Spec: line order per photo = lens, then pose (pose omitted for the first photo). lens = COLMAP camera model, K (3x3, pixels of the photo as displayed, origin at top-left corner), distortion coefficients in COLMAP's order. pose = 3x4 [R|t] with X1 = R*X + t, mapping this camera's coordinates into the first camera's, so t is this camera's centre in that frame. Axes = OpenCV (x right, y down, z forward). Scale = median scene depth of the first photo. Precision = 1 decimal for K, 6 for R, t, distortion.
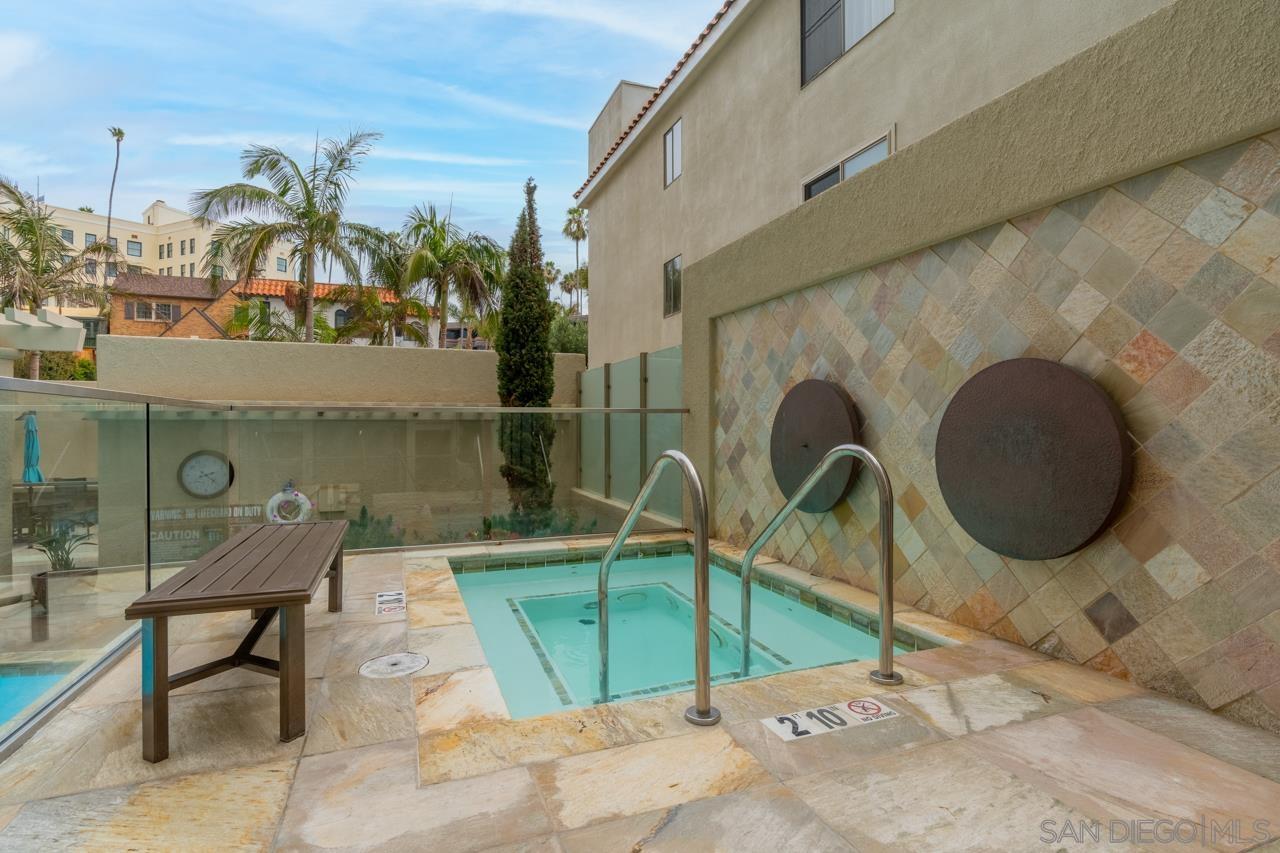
lens RADIAL K [[619.3, 0, 656.8], [0, 619.3, 427.5], [0, 0, 1]] dist [0.001076, -0.000100]
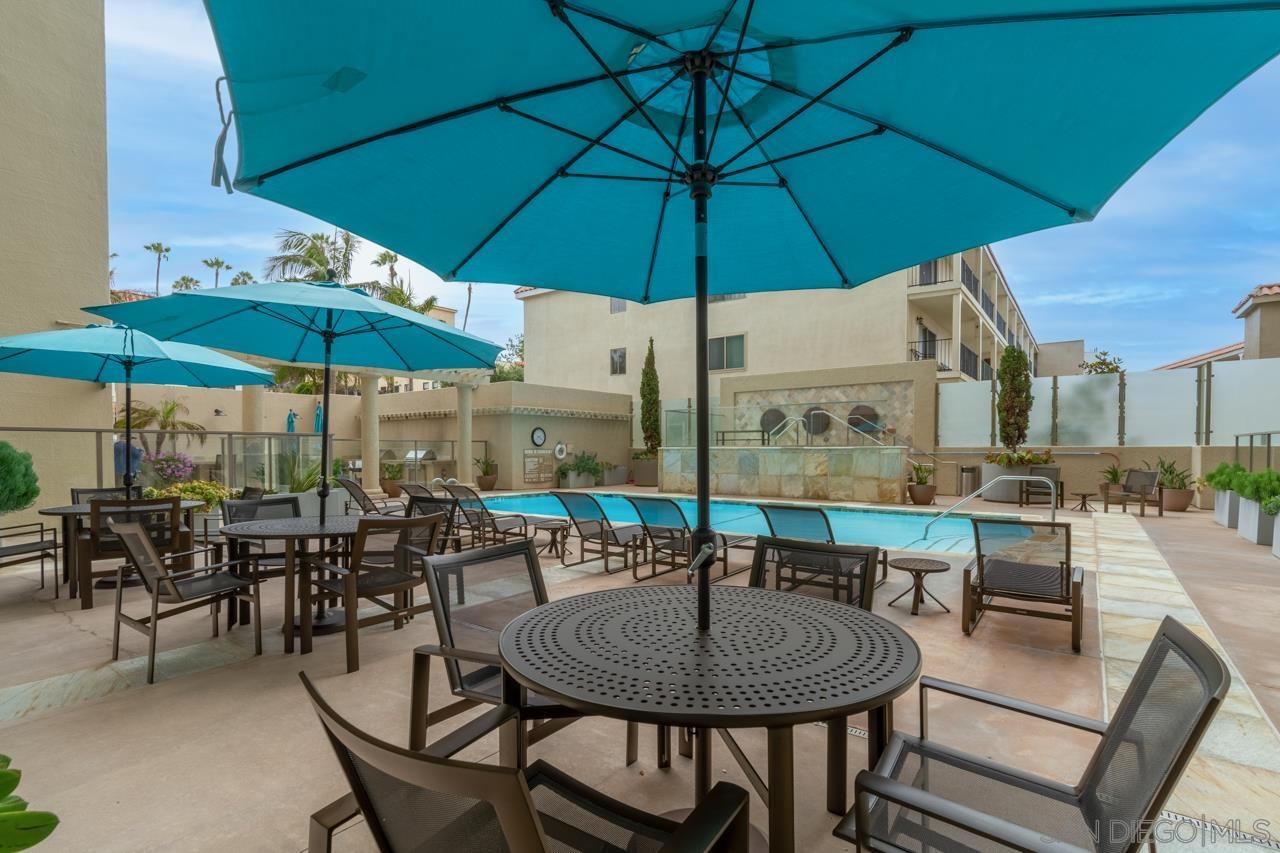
lens RADIAL K [[598.0, 0, 637.0], [0, 598.0, 456.8], [0, 0, 1]] dist [-0.002316, -0.001091]
pose [[0.857544, -0.009523, 0.514323, -0.676072], [0.003590, 0.999915, 0.012528, 0.052706], [-0.514398, -0.008897, 0.857505, -0.553556]]
